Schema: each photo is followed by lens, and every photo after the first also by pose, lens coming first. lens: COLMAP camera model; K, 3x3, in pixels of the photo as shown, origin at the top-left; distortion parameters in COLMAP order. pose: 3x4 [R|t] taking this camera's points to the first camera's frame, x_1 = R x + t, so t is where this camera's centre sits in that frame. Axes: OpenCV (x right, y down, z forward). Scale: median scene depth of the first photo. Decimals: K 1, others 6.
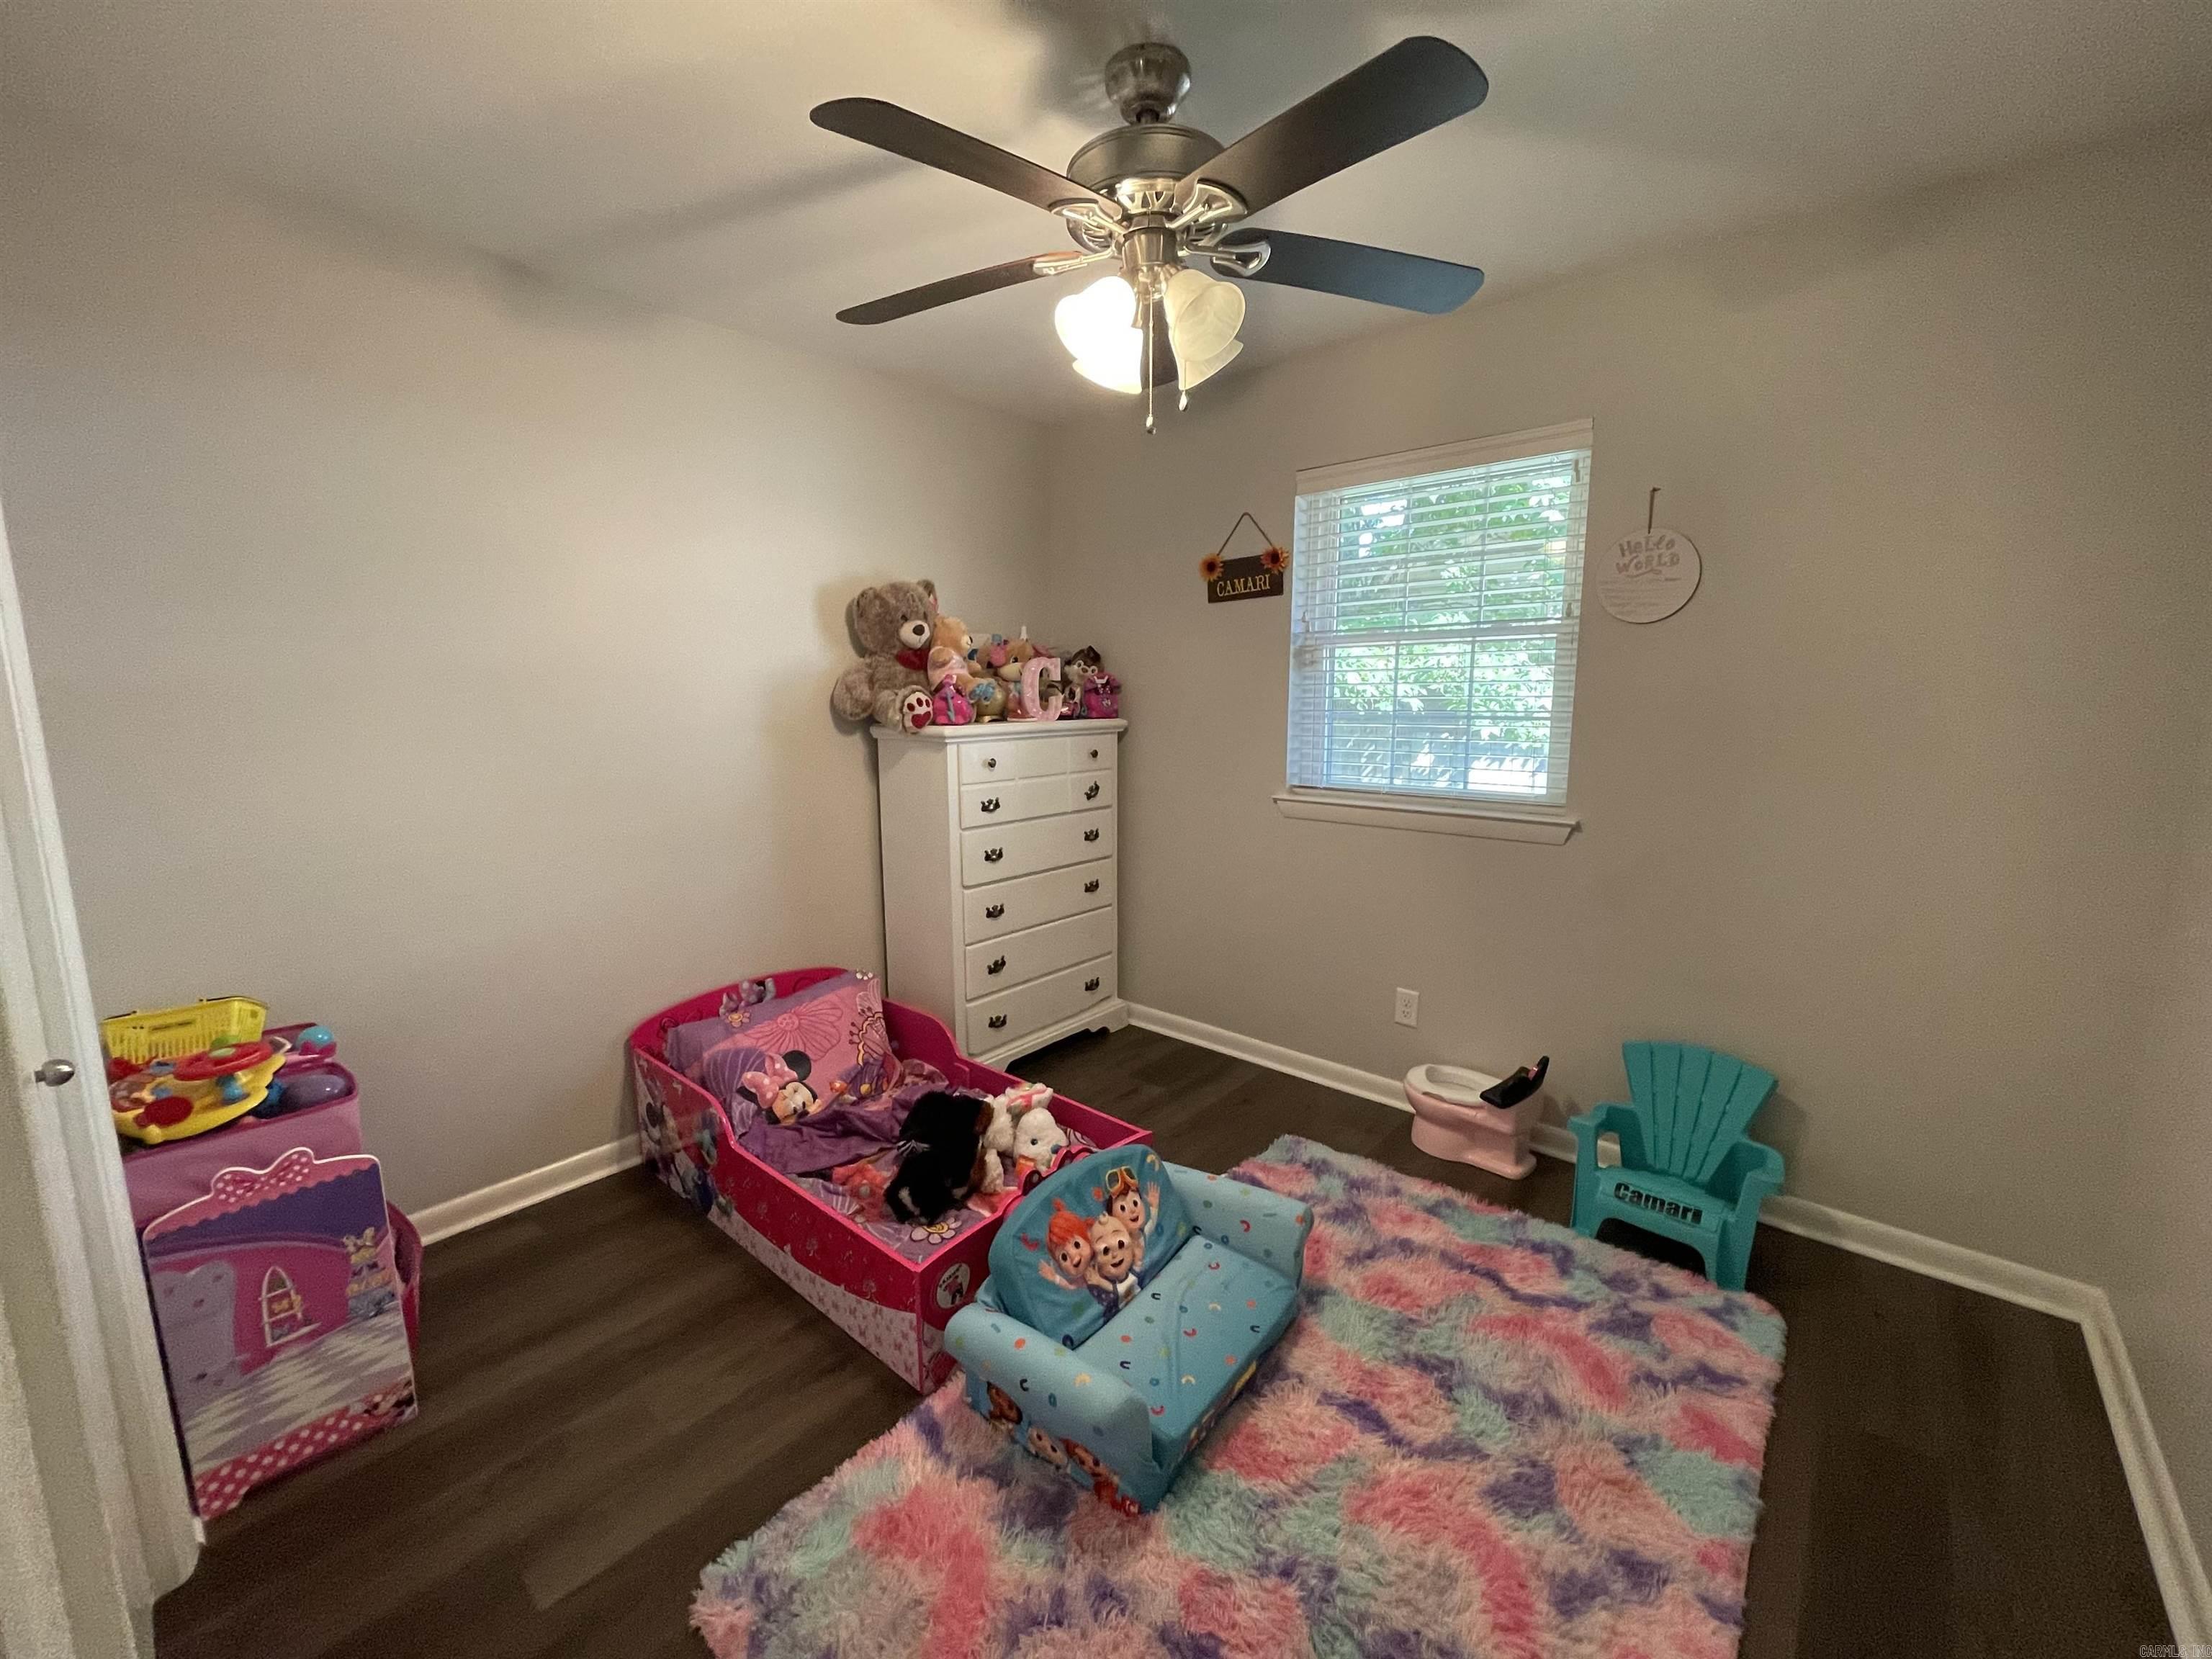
lens RADIAL K [[897.9, 0, 1100.6], [0, 897.9, 831.5], [0, 0, 1]] dist [0.007443, -0.000663]
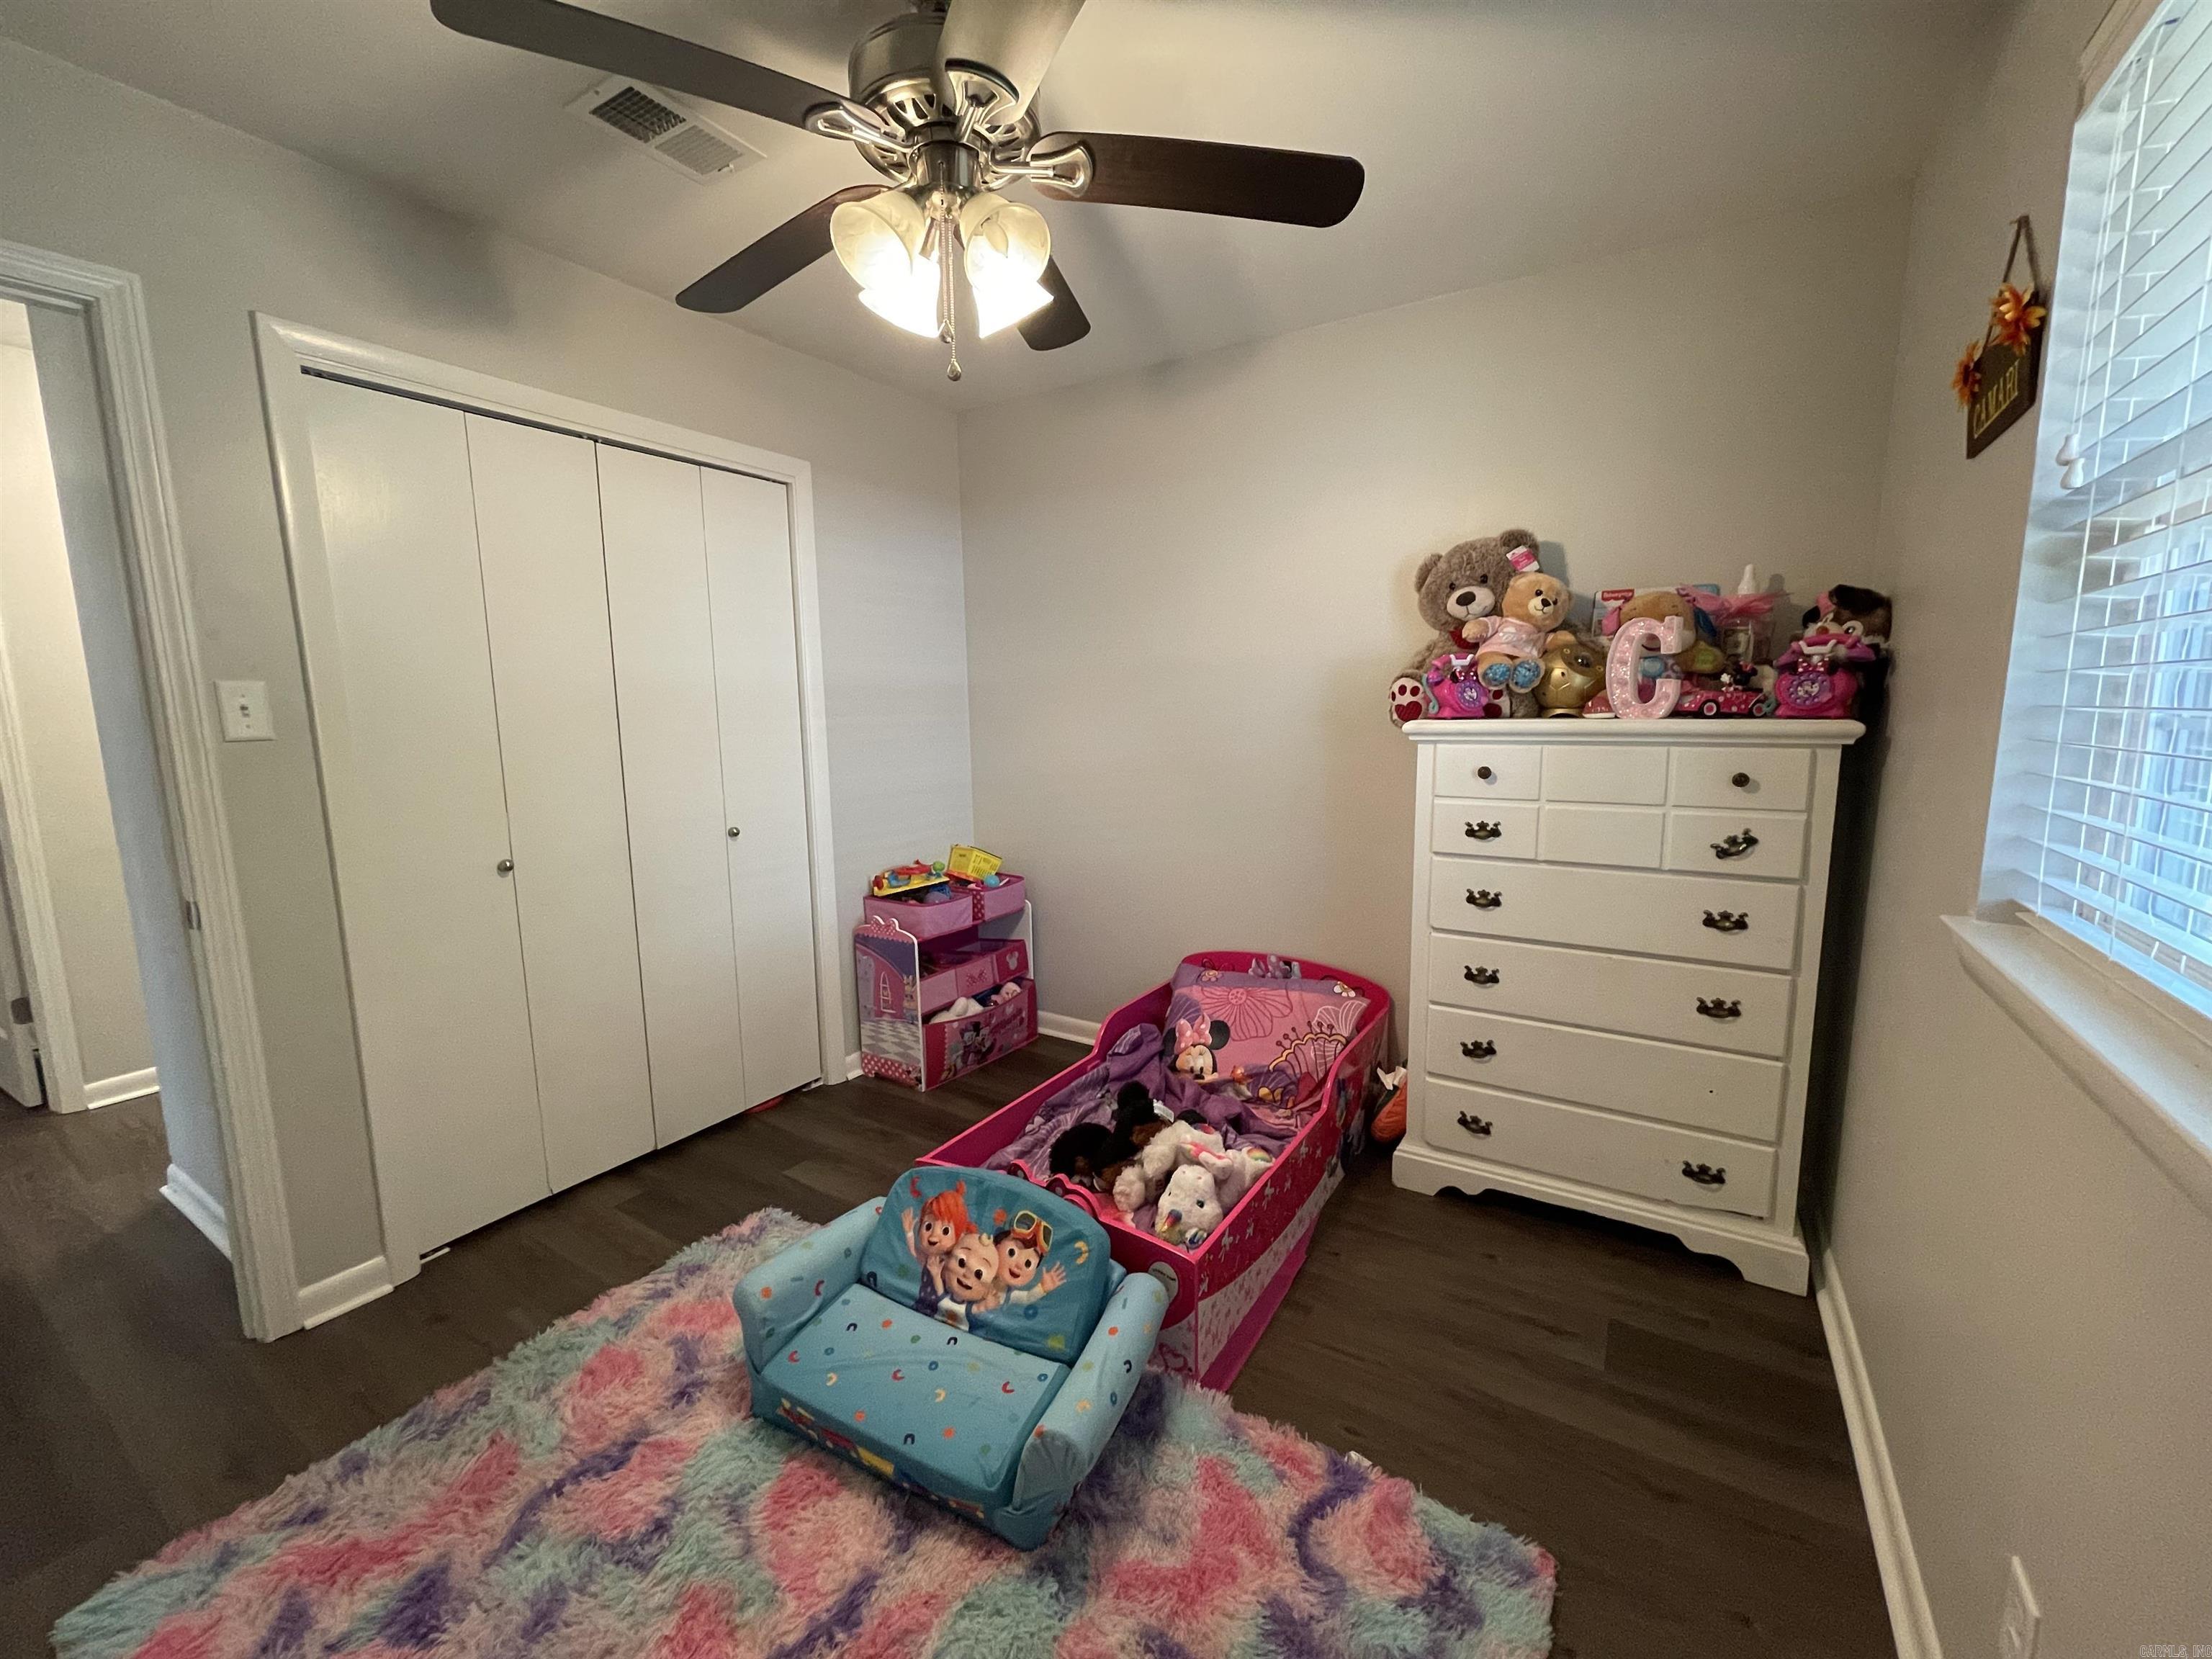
lens RADIAL K [[897.9, 0, 1100.6], [0, 897.9, 831.5], [0, 0, 1]] dist [0.007443, -0.000663]
pose [[0.145399, 0.151372, -0.977725, 0.641388], [-0.140465, 0.981374, 0.131049, -0.094028], [0.979351, 0.118282, 0.163954, 0.668345]]
